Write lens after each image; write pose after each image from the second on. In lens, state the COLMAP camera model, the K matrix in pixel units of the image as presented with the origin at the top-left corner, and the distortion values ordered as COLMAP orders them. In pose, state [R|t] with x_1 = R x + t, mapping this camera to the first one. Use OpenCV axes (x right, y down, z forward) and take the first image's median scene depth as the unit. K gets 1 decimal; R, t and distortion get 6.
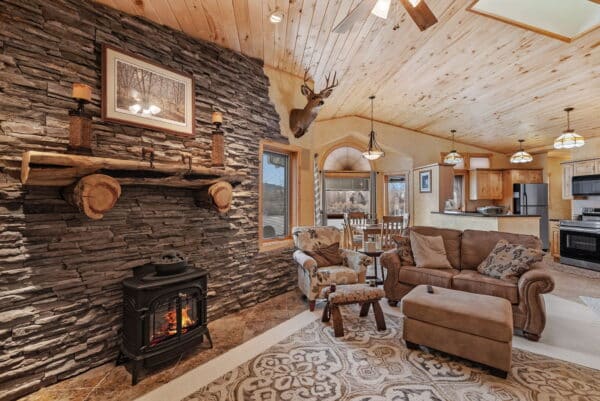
lens RADIAL K [[275.9, 0, 300.0], [0, 275.9, 200.5], [0, 0, 1]] dist [-0.001579, -0.000036]
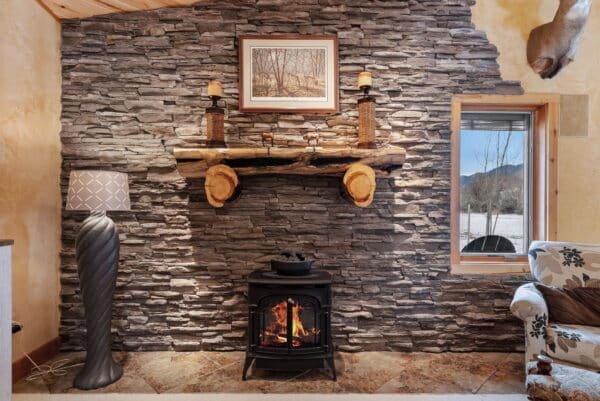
lens RADIAL K [[343.9, 0, 299.5], [0, 343.9, 207.4], [0, 0, 1]] dist [0.004123, 0.000794]
pose [[0.625786, 0.017396, -0.779801, 0.344176], [-0.006677, 0.999834, 0.016946, 0.031193], [0.779967, -0.005398, 0.625798, 0.303420]]
